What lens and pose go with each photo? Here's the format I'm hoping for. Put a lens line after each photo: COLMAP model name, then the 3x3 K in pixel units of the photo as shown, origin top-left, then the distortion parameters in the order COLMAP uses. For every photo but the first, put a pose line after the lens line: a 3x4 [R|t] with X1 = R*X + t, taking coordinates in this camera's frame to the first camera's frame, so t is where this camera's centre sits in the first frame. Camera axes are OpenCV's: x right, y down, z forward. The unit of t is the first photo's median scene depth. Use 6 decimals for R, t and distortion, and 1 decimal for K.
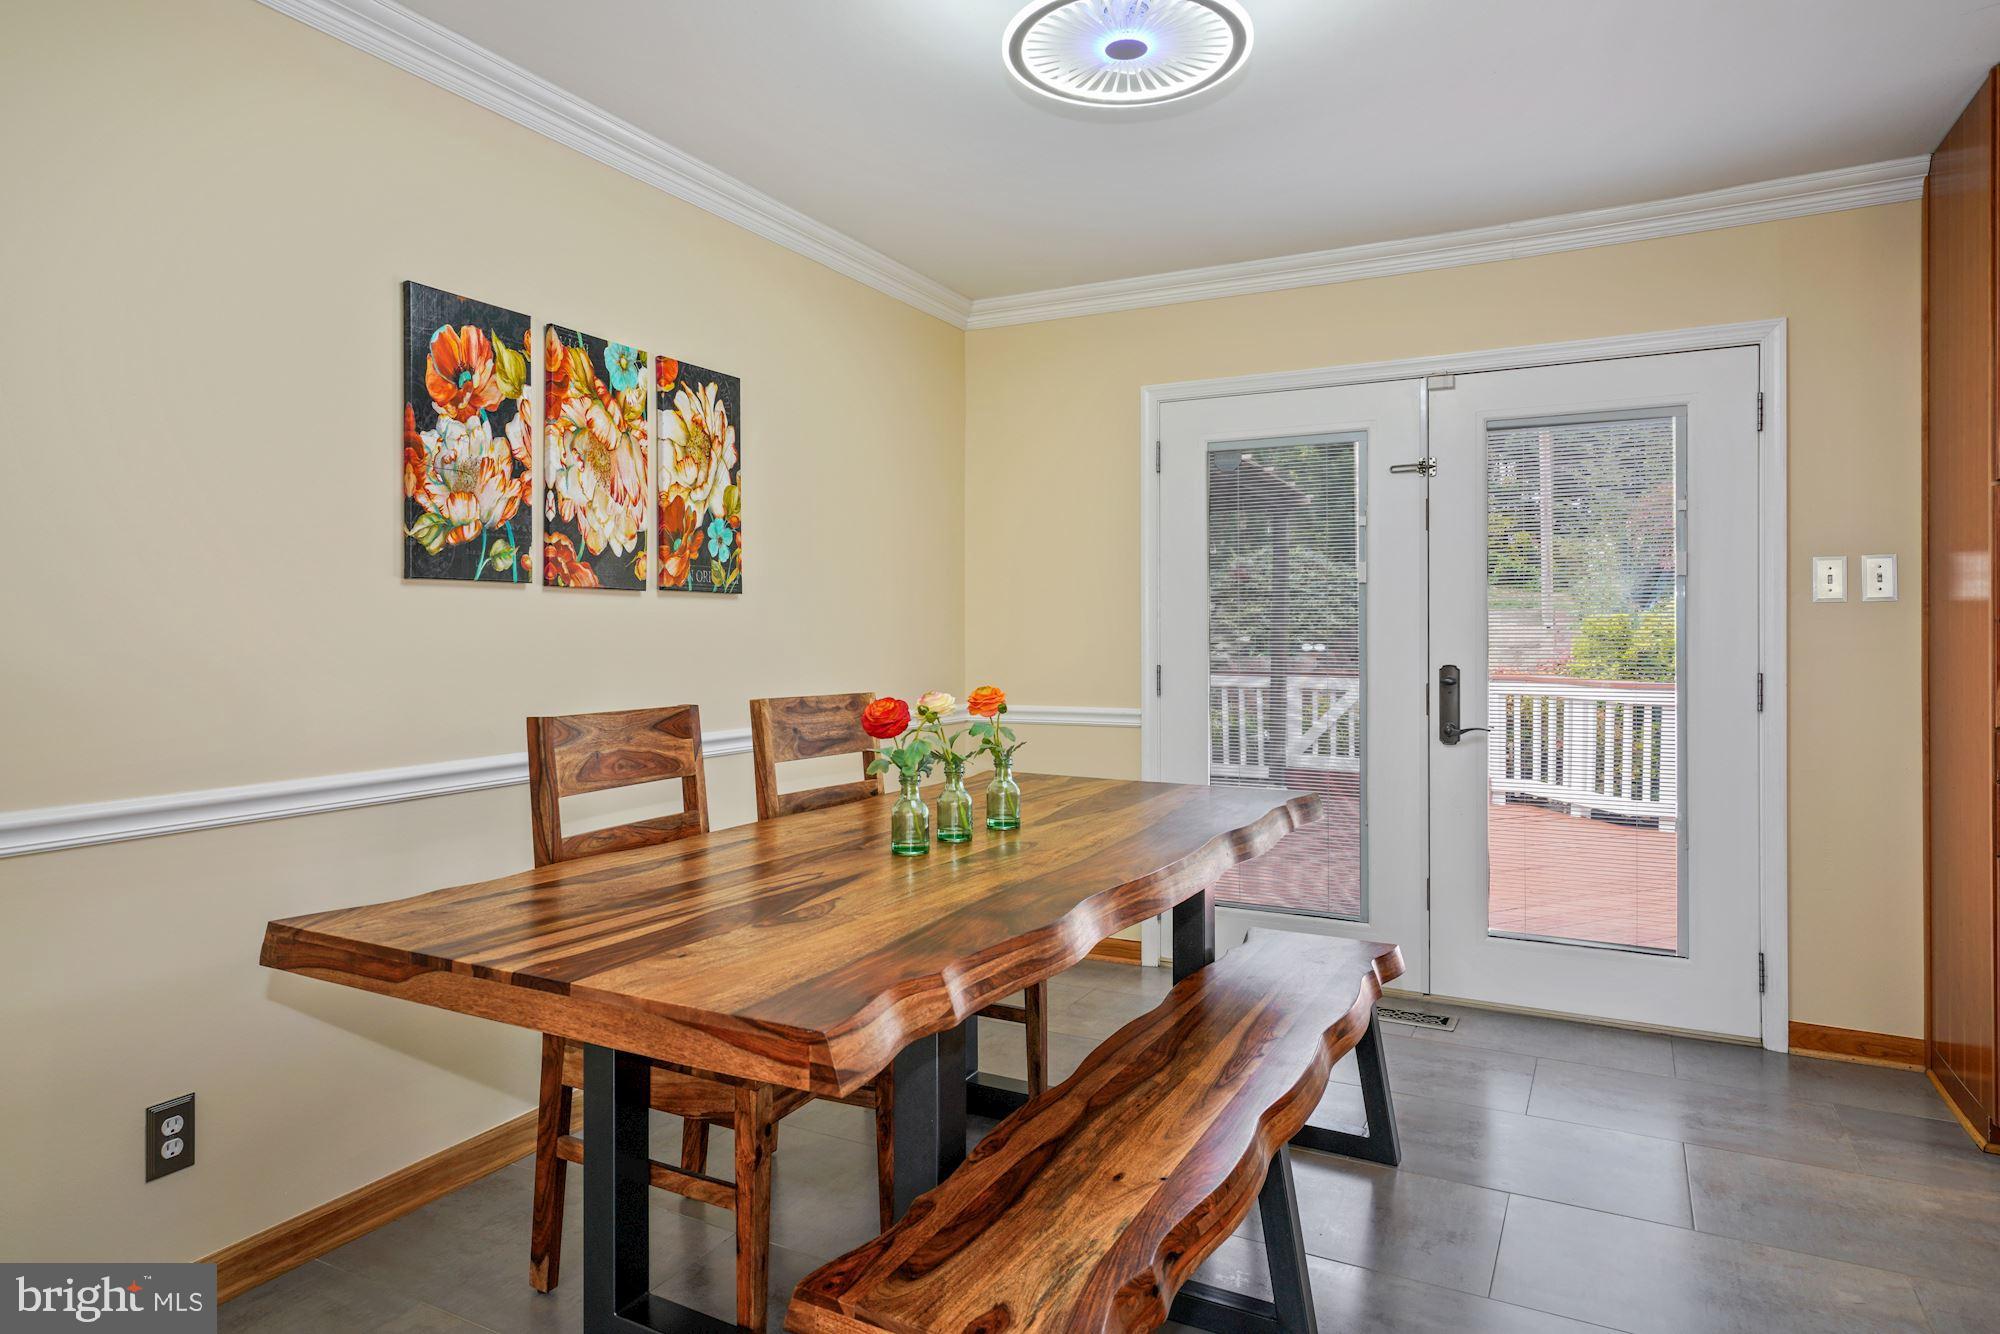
lens RADIAL K [[1165.2, 0, 996.8], [0, 1165.2, 629.4], [0, 0, 1]] dist [0.002448, 0.000649]
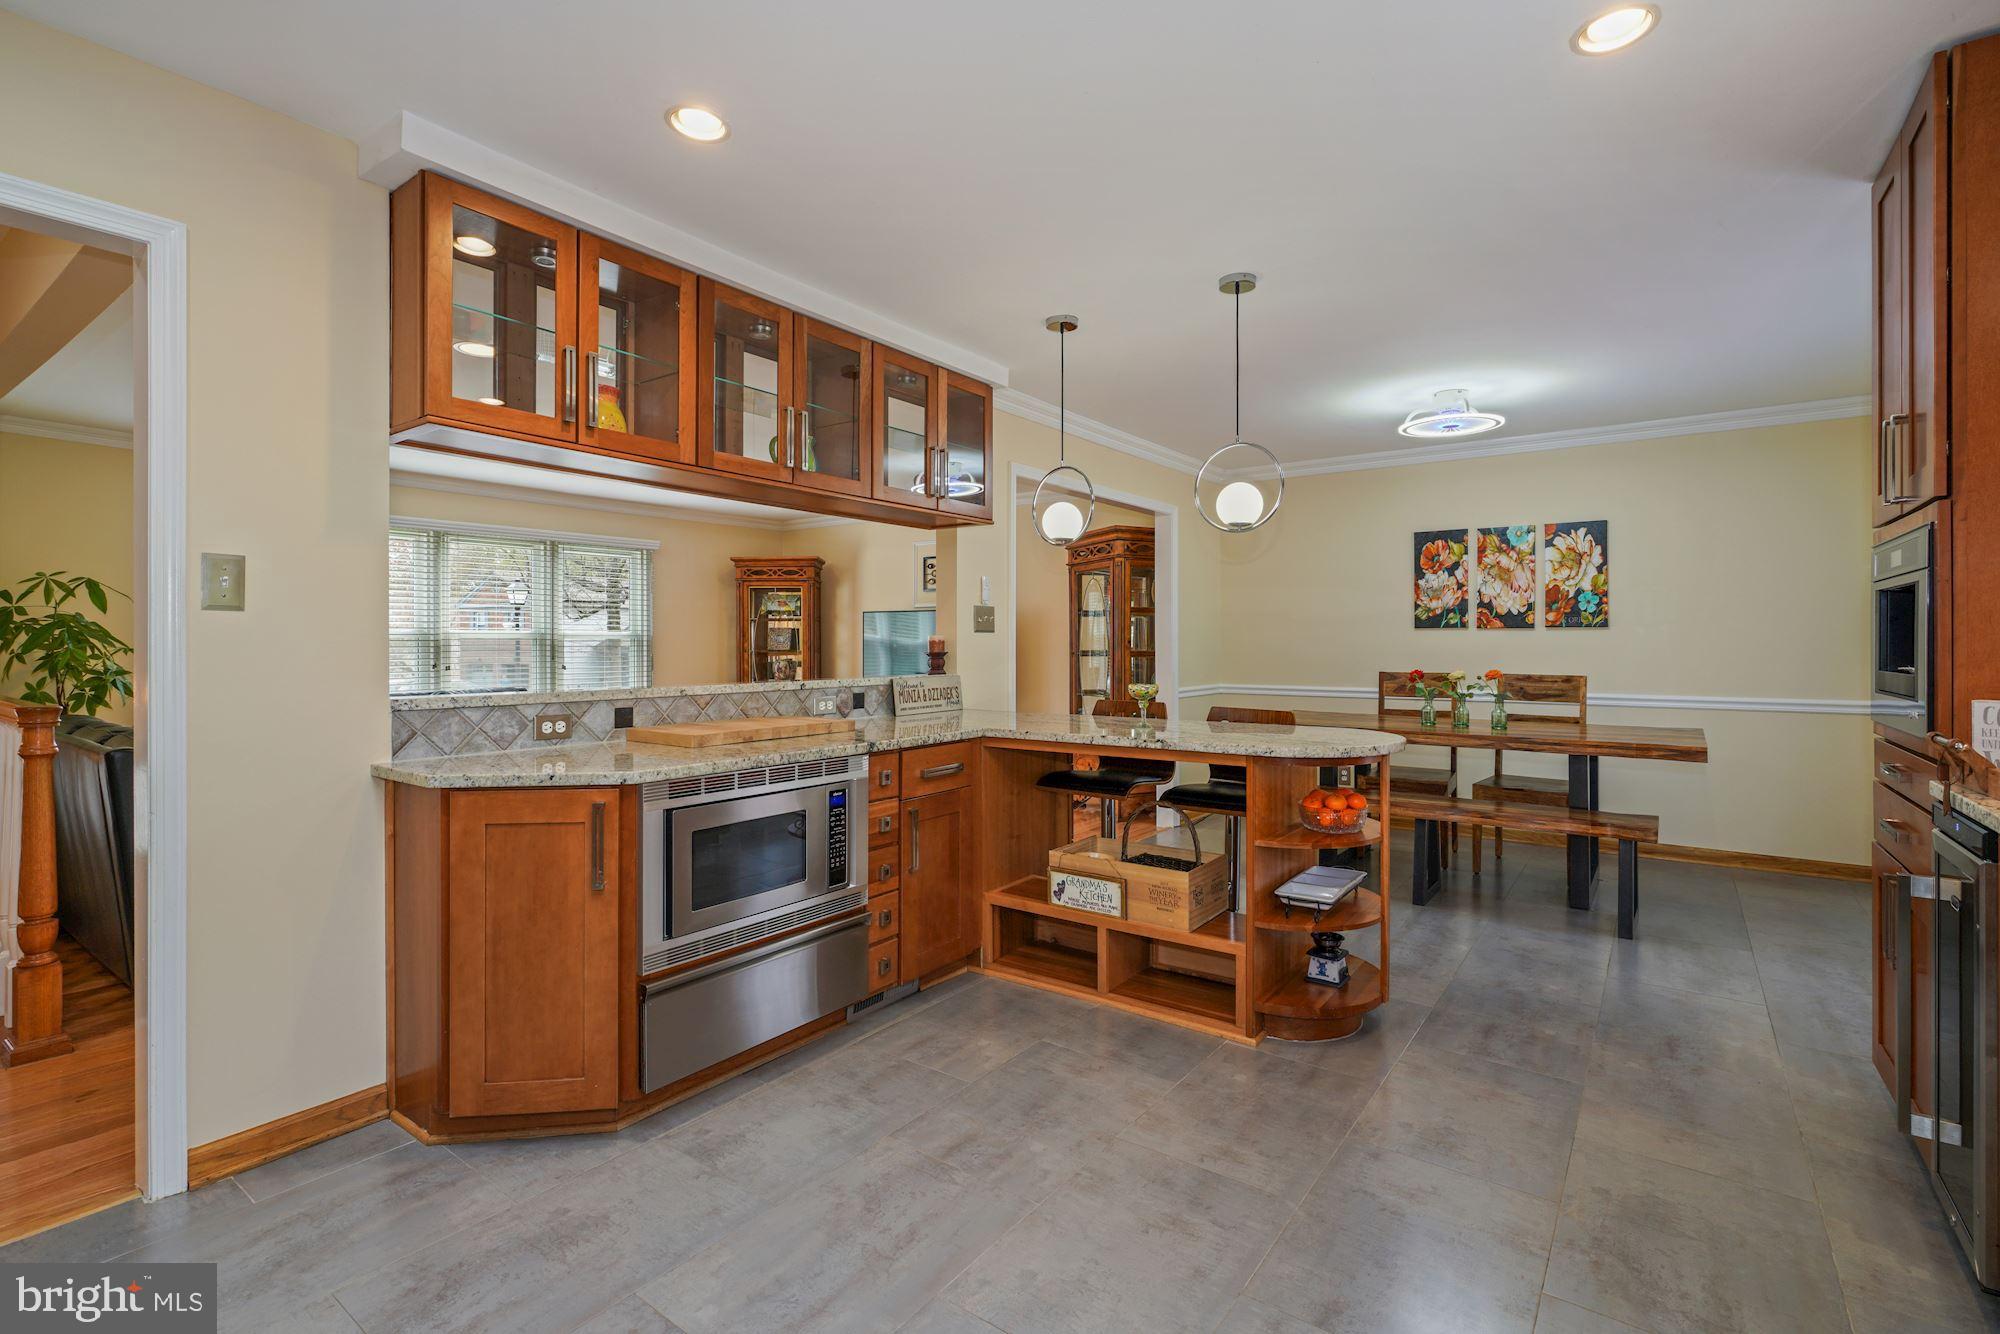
lens RADIAL K [[913.1, 0, 997.5], [0, 913.1, 640.9], [0, 0, 1]] dist [-0.000912, 0.000178]
pose [[-0.144516, 0.000957, -0.989502, 1.618248], [0.005531, 0.999985, 0.000160, -0.013364], [0.989487, -0.005450, -0.144519, 0.198835]]
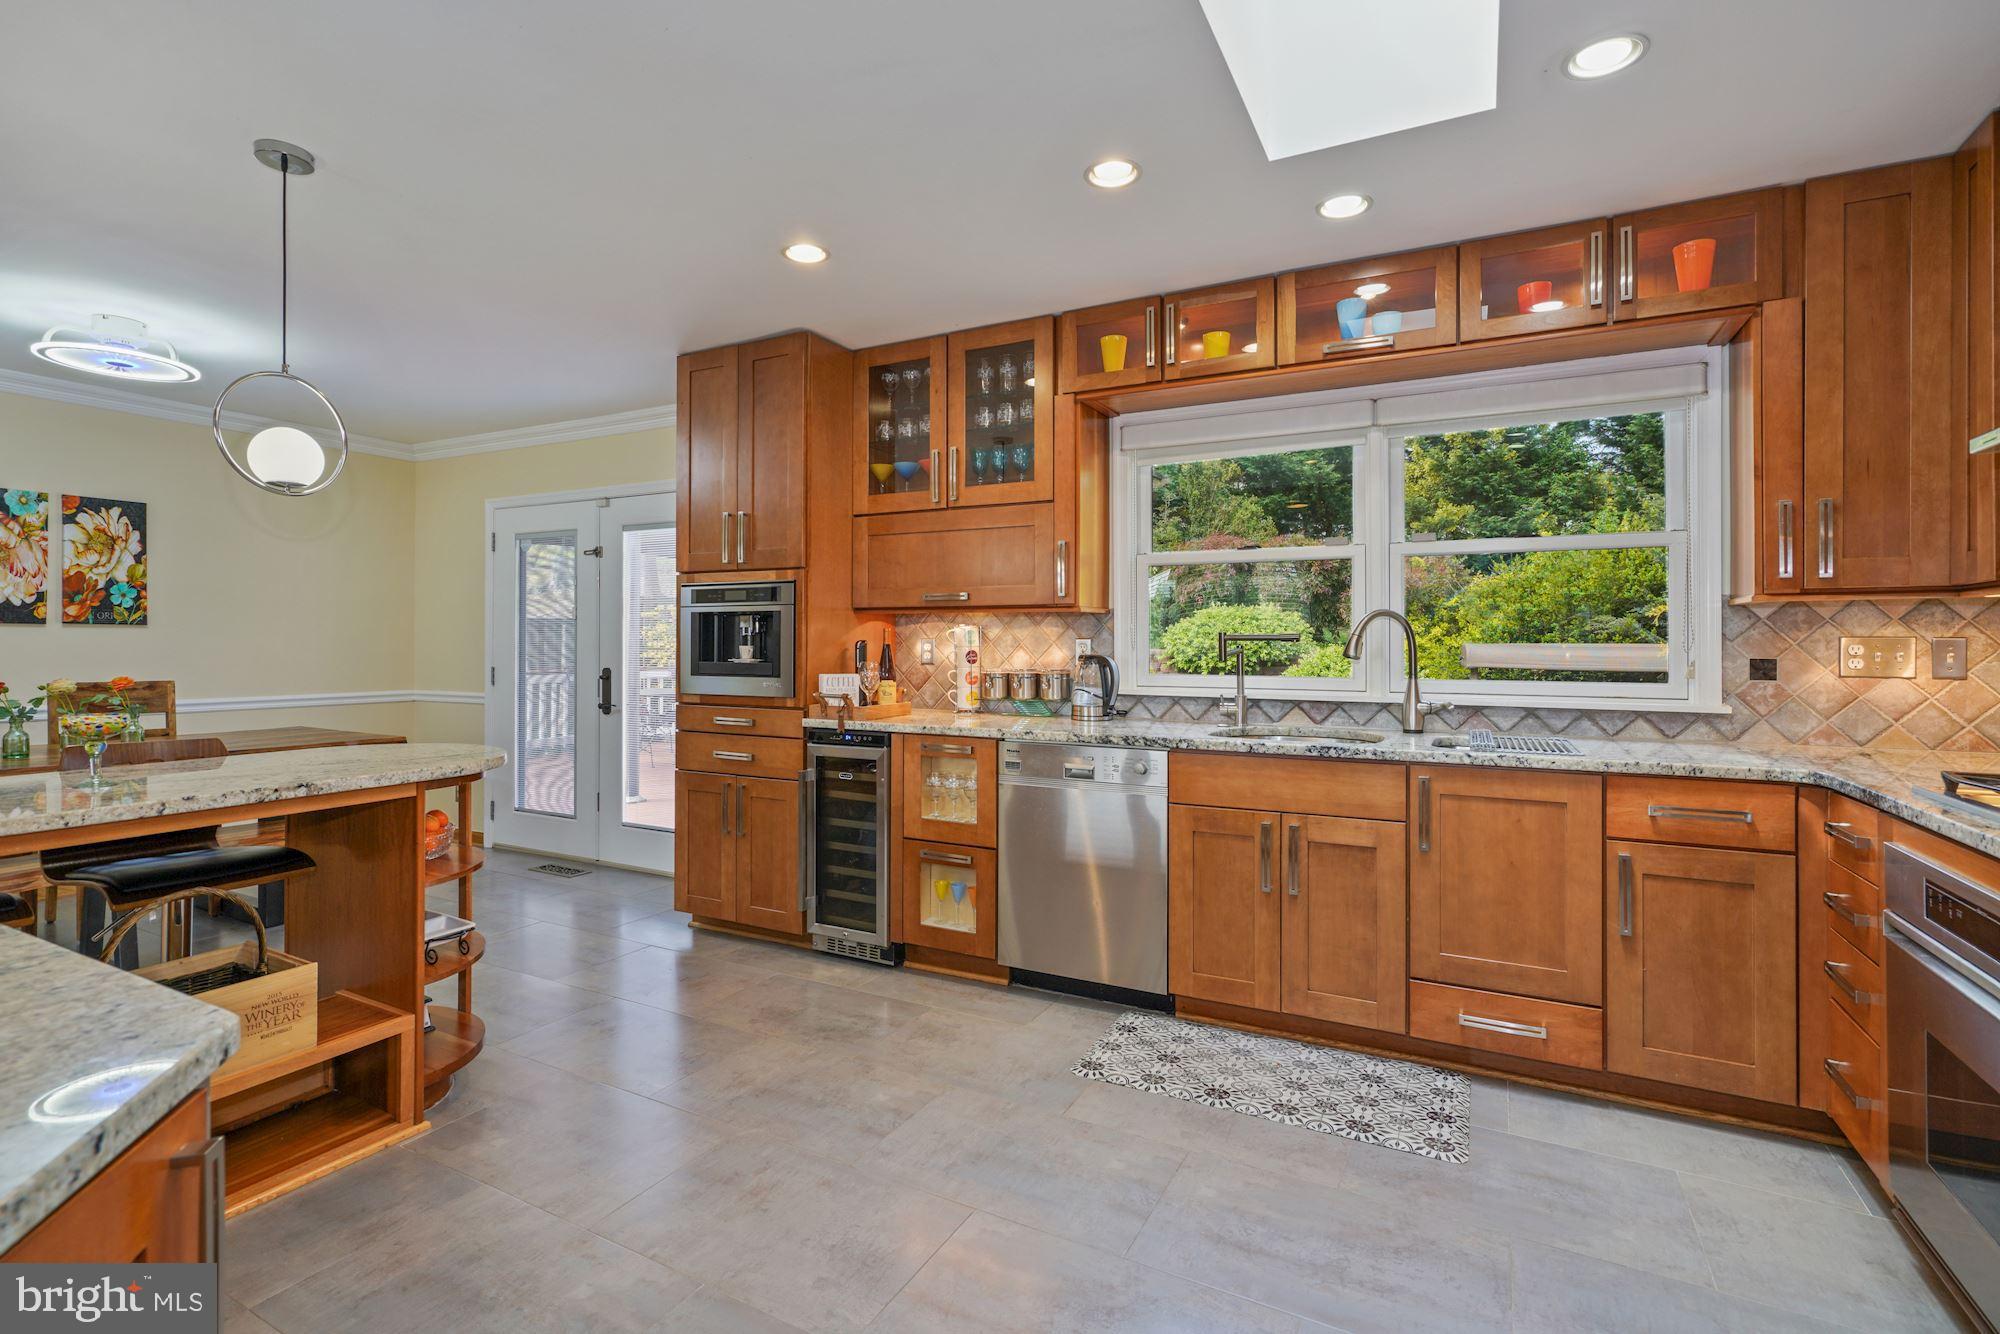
lens RADIAL K [[926.2, 0, 990.5], [0, 926.2, 642.5], [0, 0, 1]] dist [0.001469, 0.001097]
pose [[0.999953, 0.006186, -0.007449, 1.163018], [-0.006161, 0.999975, 0.003395, -0.017679], [0.007470, -0.003349, 0.999966, -0.435002]]
